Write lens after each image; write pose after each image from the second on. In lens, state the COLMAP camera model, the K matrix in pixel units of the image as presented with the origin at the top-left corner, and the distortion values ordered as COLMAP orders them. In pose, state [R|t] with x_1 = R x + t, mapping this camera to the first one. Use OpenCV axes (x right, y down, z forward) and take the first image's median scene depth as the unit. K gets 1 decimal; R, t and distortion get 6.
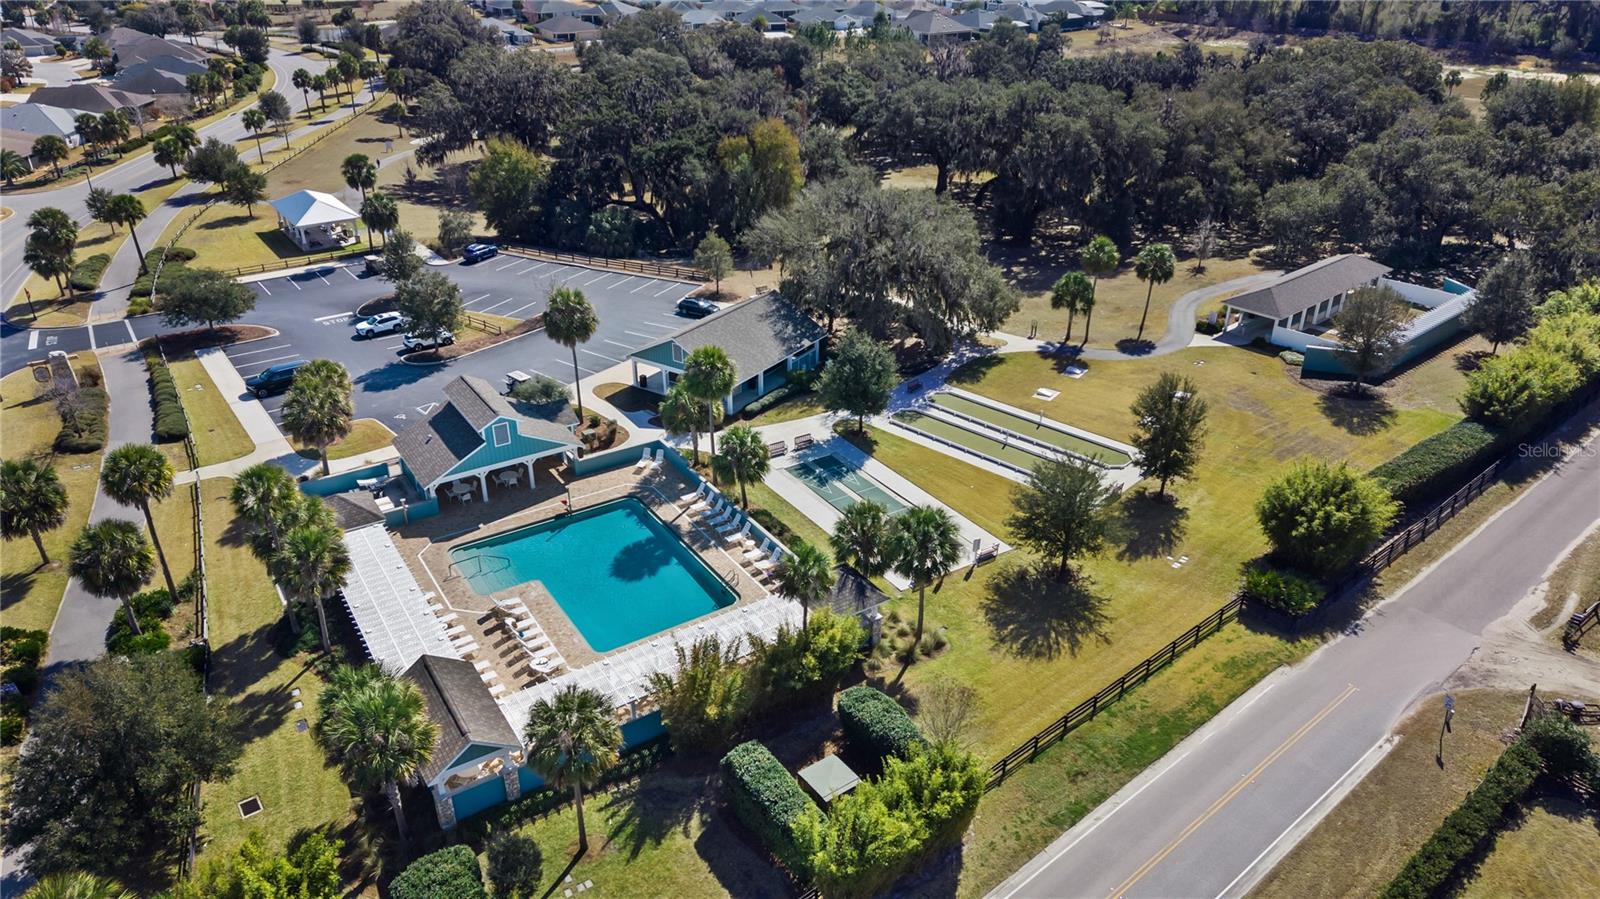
lens RADIAL K [[1062.5, 0, 796.9], [0, 1062.5, 452.7], [0, 0, 1]] dist [0.022947, -0.032859]
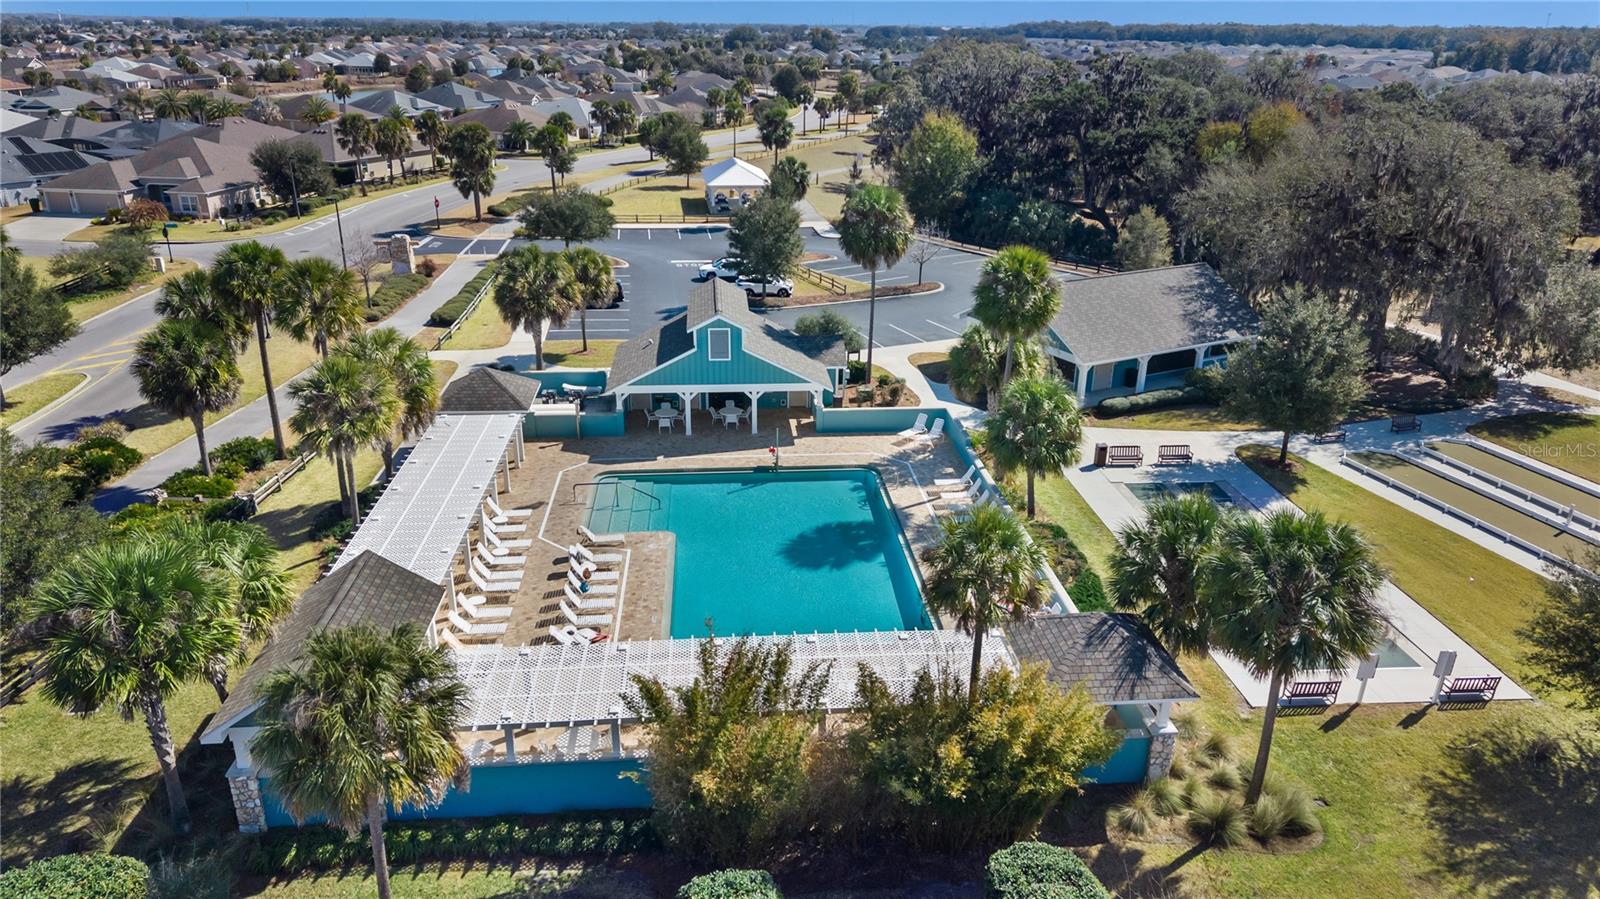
lens RADIAL K [[1062.5, 0, 794.7], [0, 1062.5, 446.9], [0, 0, 1]] dist [0.022947, -0.032859]
pose [[0.876043, 0.178327, -0.448049, 0.098970], [-0.226118, 0.972544, -0.055033, 0.076321], [0.425933, 0.149523, 0.892314, 0.382139]]
